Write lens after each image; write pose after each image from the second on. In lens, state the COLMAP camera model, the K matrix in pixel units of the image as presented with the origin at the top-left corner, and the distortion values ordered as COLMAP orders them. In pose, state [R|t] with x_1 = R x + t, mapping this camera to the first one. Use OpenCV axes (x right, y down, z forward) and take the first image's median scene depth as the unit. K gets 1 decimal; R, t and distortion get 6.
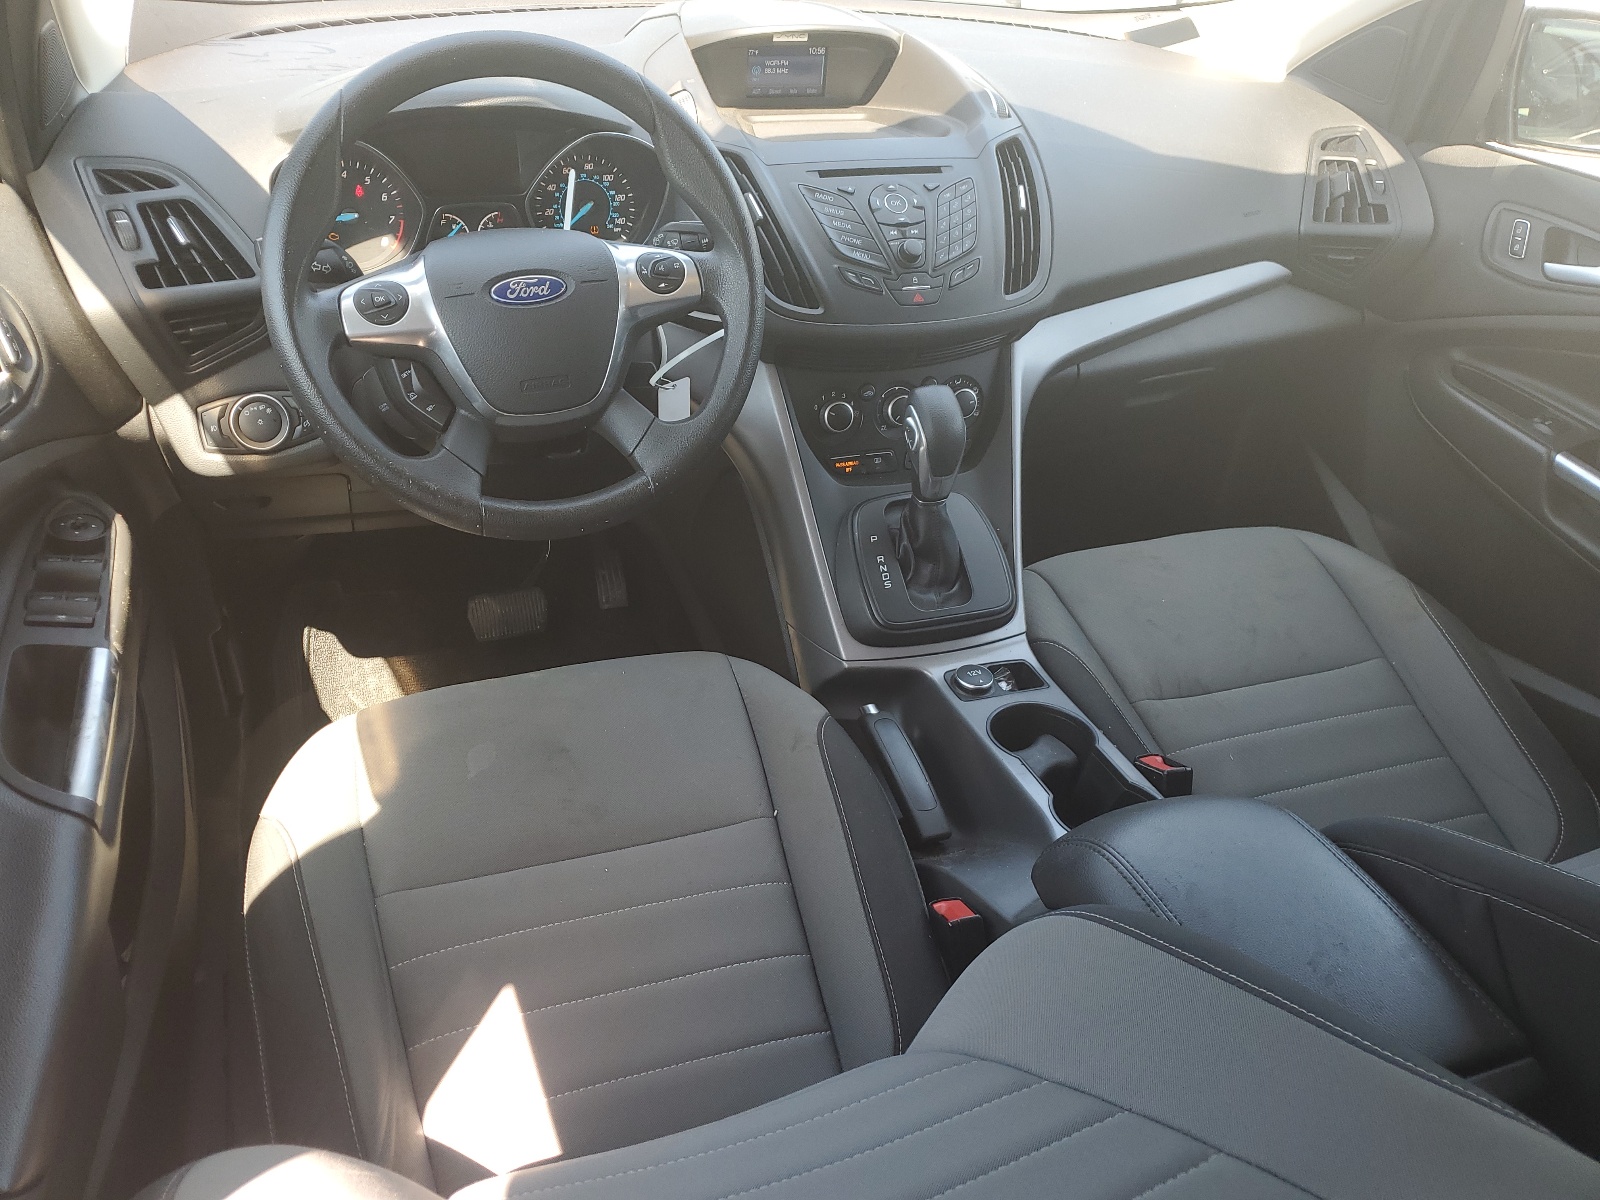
lens RADIAL K [[1217.6, 0, 797.7], [0, 1217.6, 600.2], [0, 0, 1]] dist [-0.006702, -0.002002]
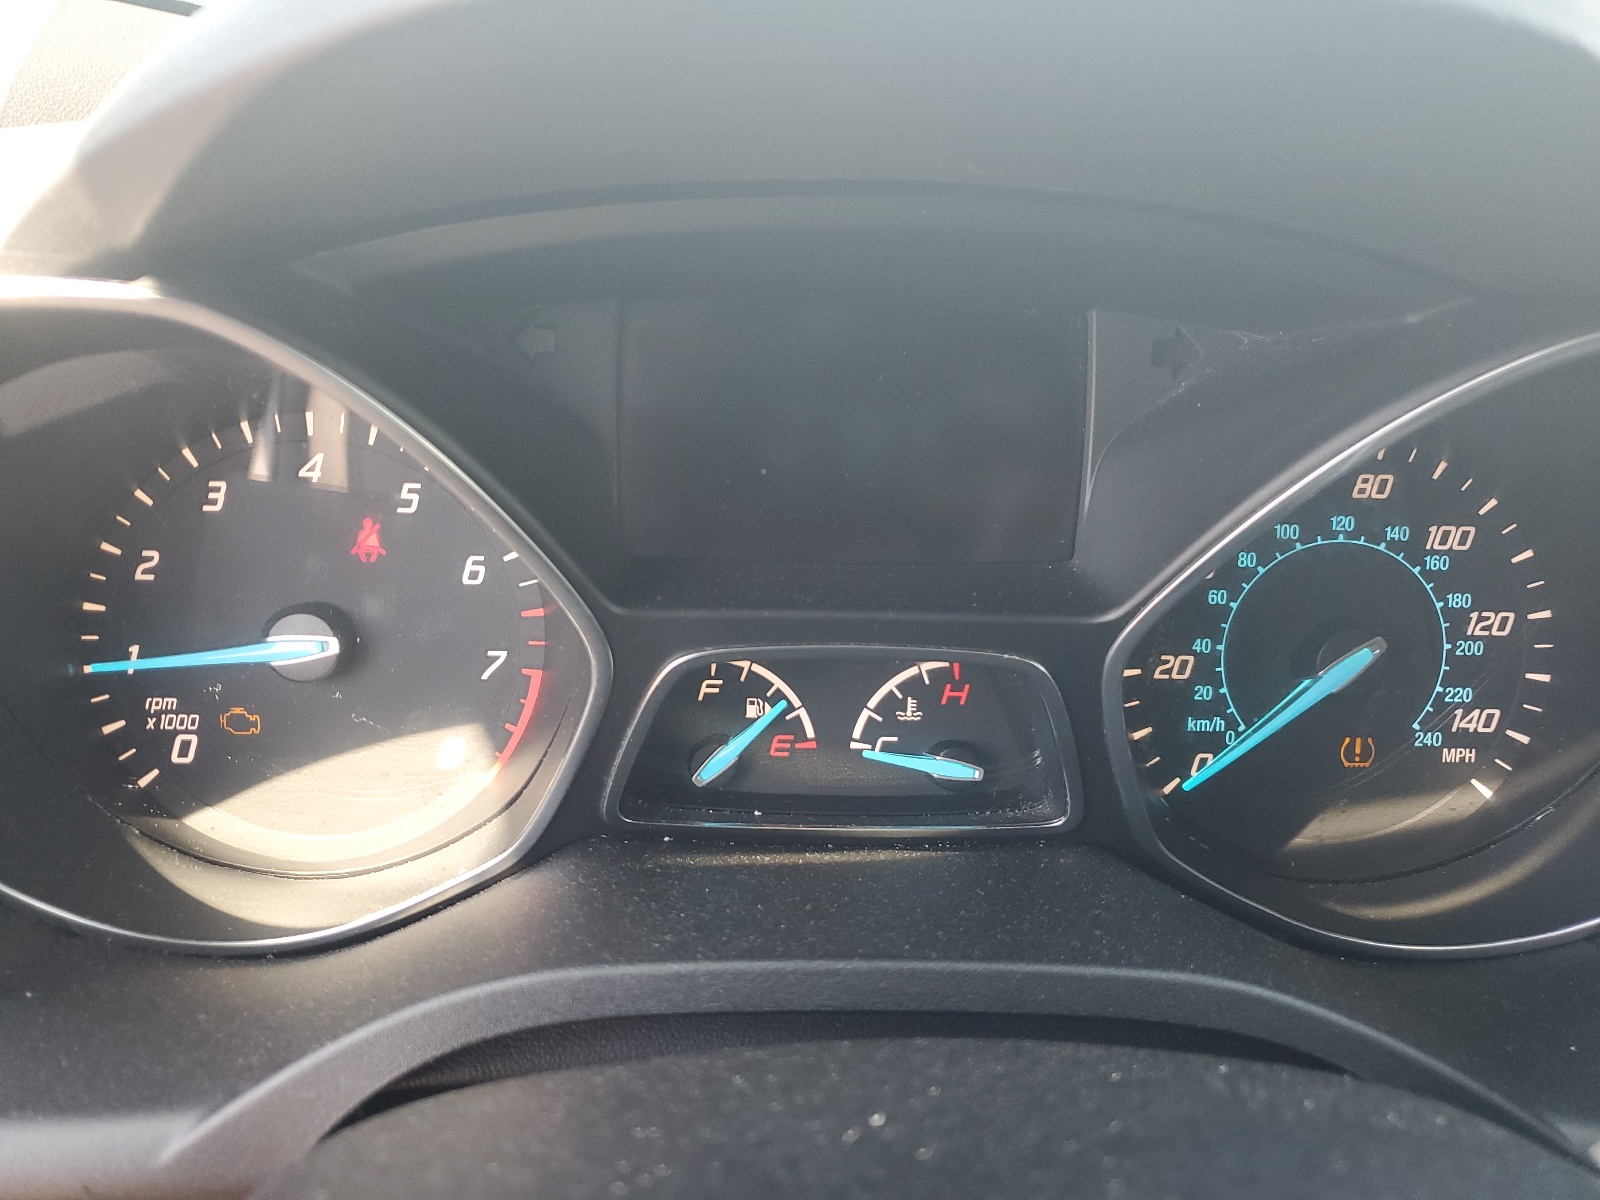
lens RADIAL K [[1217.6, 0, 801.7], [0, 1217.6, 599.8], [0, 0, 1]] dist [-0.006702, -0.002002]
pose [[0.993324, 0.060038, -0.098504, -0.251345], [-0.073389, 0.987702, -0.138056, -0.295558], [0.089004, 0.144364, 0.985514, 0.768291]]
